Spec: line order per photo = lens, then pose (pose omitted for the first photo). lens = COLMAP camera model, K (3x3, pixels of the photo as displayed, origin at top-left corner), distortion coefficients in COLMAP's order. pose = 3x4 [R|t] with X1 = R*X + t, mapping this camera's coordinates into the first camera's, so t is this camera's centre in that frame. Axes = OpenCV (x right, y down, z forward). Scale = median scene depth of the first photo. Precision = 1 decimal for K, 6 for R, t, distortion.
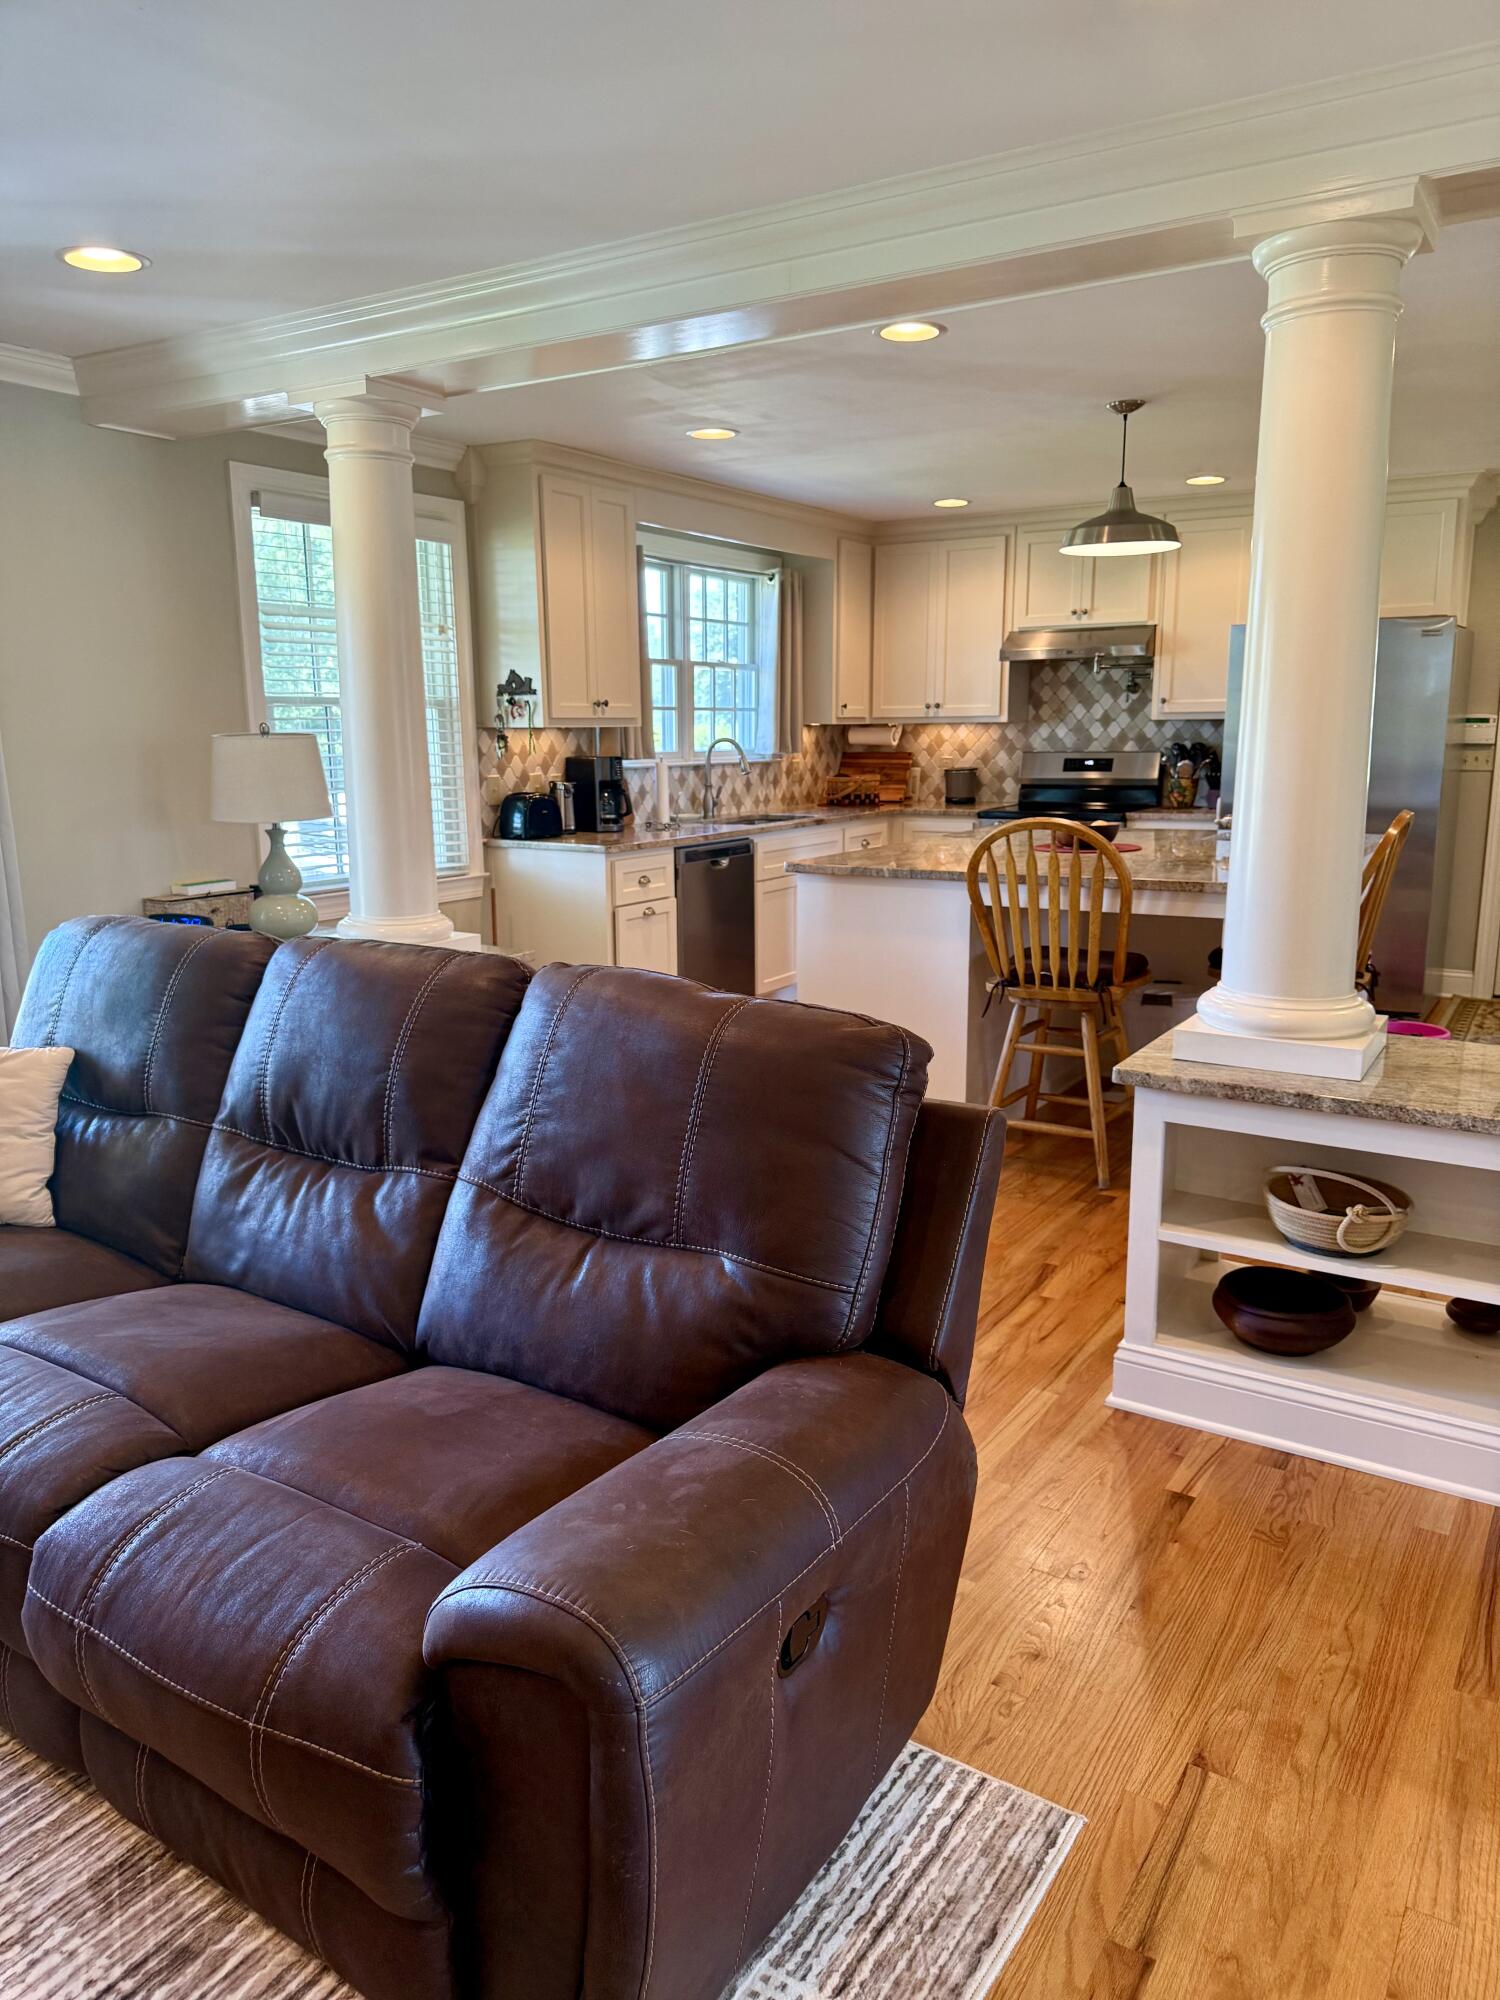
lens RADIAL K [[1403.8, 0, 691.0], [0, 1403.8, 1045.3], [0, 0, 1]] dist [0.048113, -0.064592]
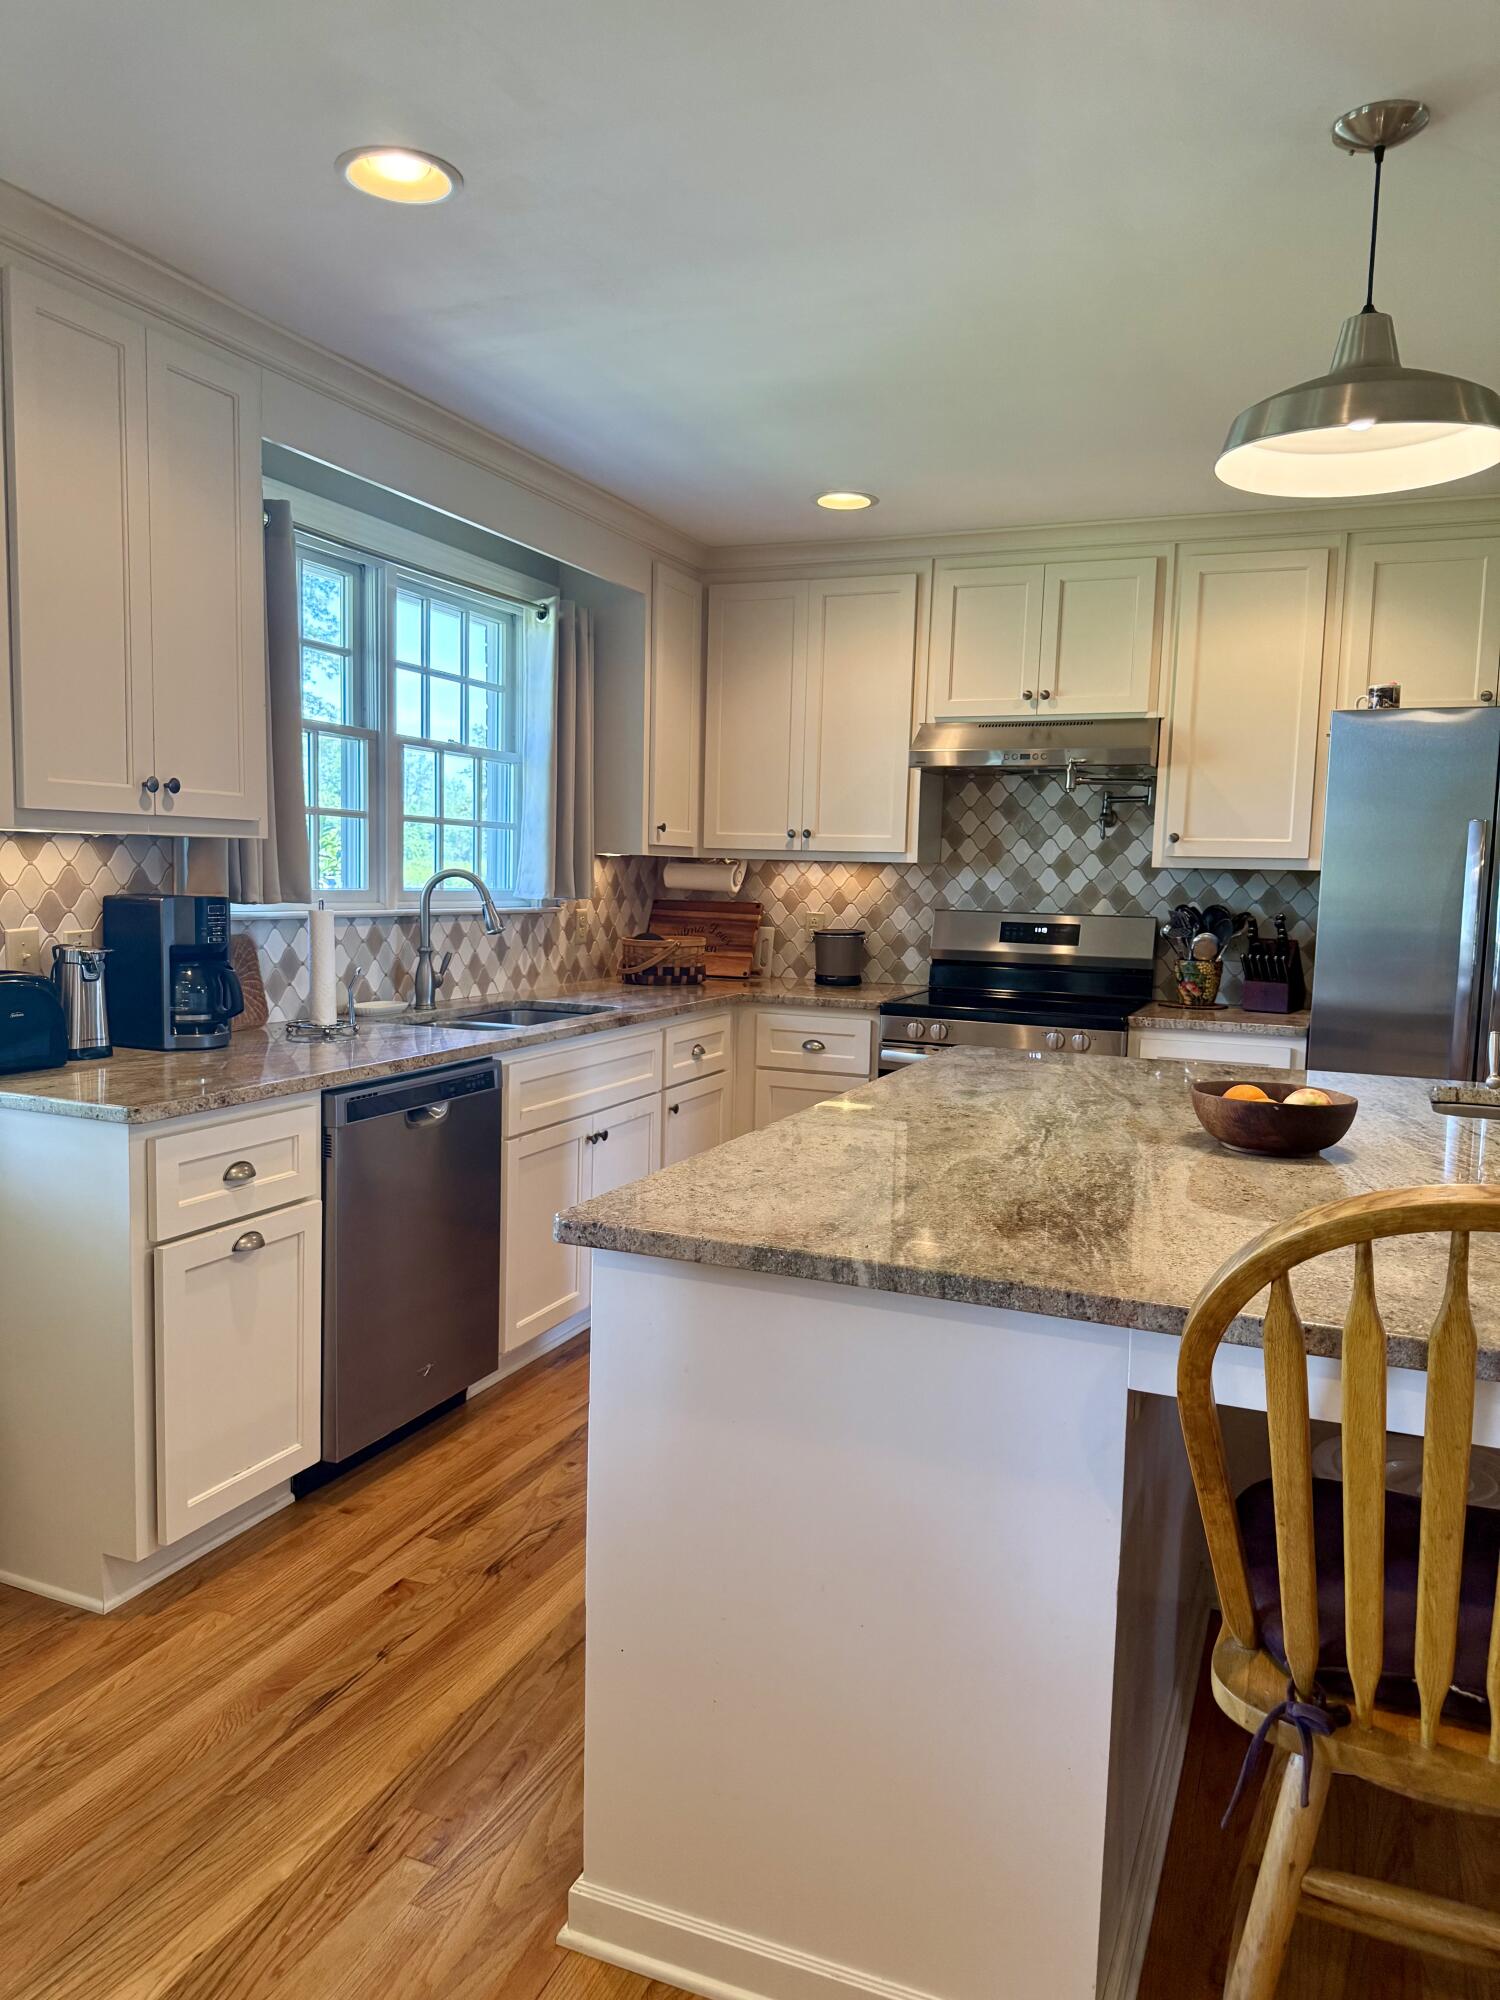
lens RADIAL K [[1403.8, 0, 751.2], [0, 1403.8, 1005.2], [0, 0, 1]] dist [0.048113, -0.064592]
pose [[0.980656, 0.016706, 0.195025, 0.035267], [0.007906, 0.992158, -0.124743, -0.106119], [-0.195579, 0.123872, 0.972833, 0.494160]]
